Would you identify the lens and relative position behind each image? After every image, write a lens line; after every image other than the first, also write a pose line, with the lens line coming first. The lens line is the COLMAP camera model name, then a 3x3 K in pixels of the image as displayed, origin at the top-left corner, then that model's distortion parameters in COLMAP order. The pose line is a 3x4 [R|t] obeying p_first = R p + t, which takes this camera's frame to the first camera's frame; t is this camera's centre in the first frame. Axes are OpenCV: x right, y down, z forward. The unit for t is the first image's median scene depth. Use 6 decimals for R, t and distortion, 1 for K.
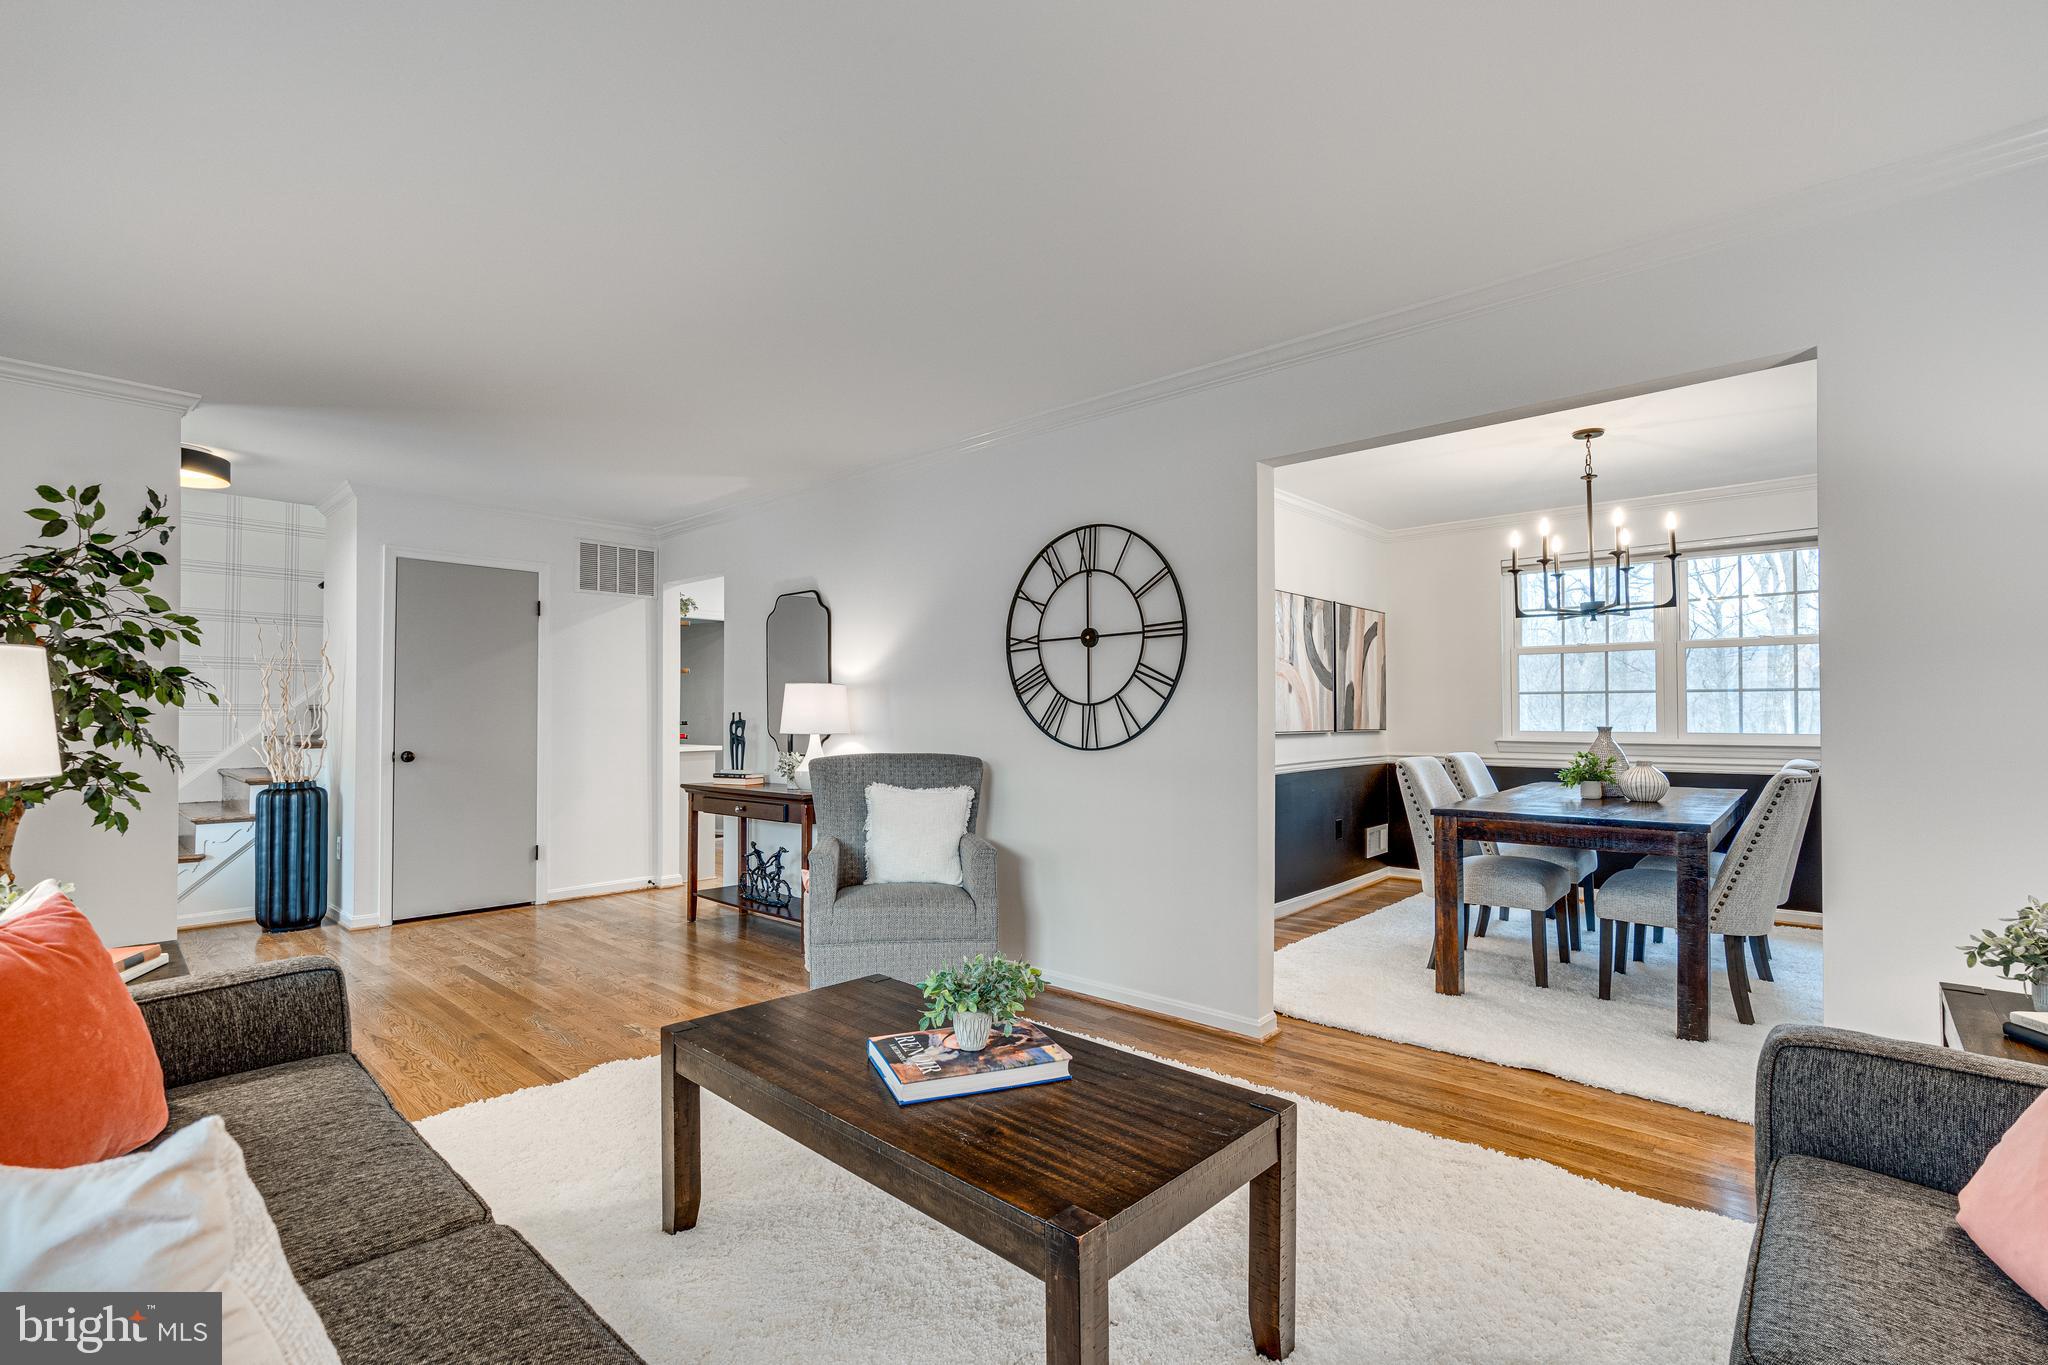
lens RADIAL K [[925.2, 0, 1020.9], [0, 925.2, 702.1], [0, 0, 1]] dist [0.000601, -0.000470]
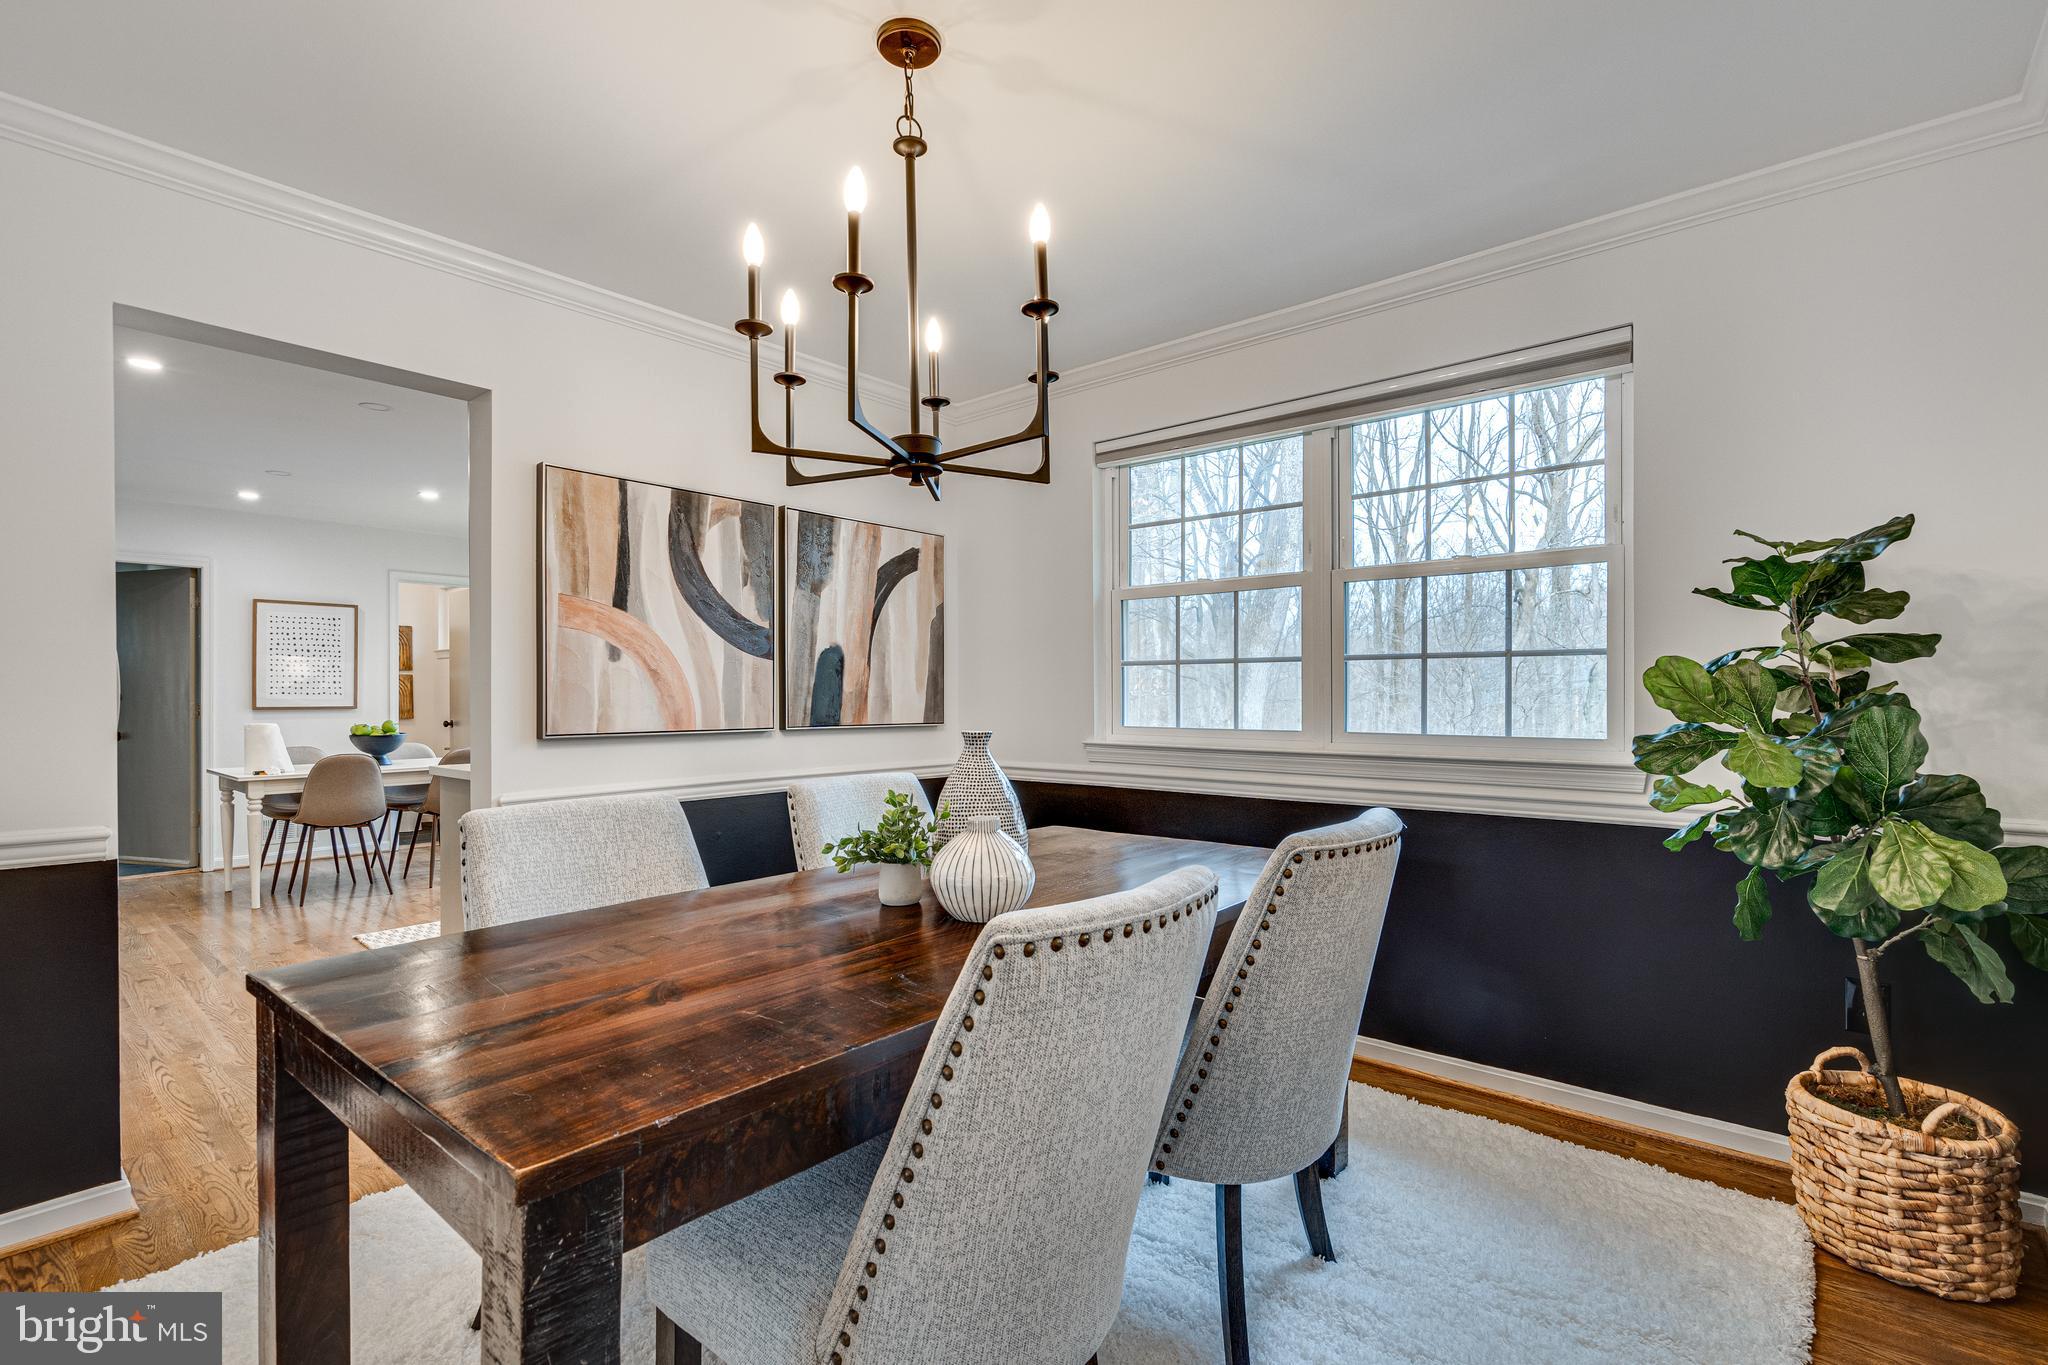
lens RADIAL K [[935.1, 0, 1023.4], [0, 935.1, 692.3], [0, 0, 1]] dist [-0.001334, 0.000905]
pose [[0.998857, -0.002180, 0.047748, 0.482872], [0.001557, 0.999913, 0.013066, 0.001529], [-0.047772, -0.012977, 0.998774, 0.418550]]
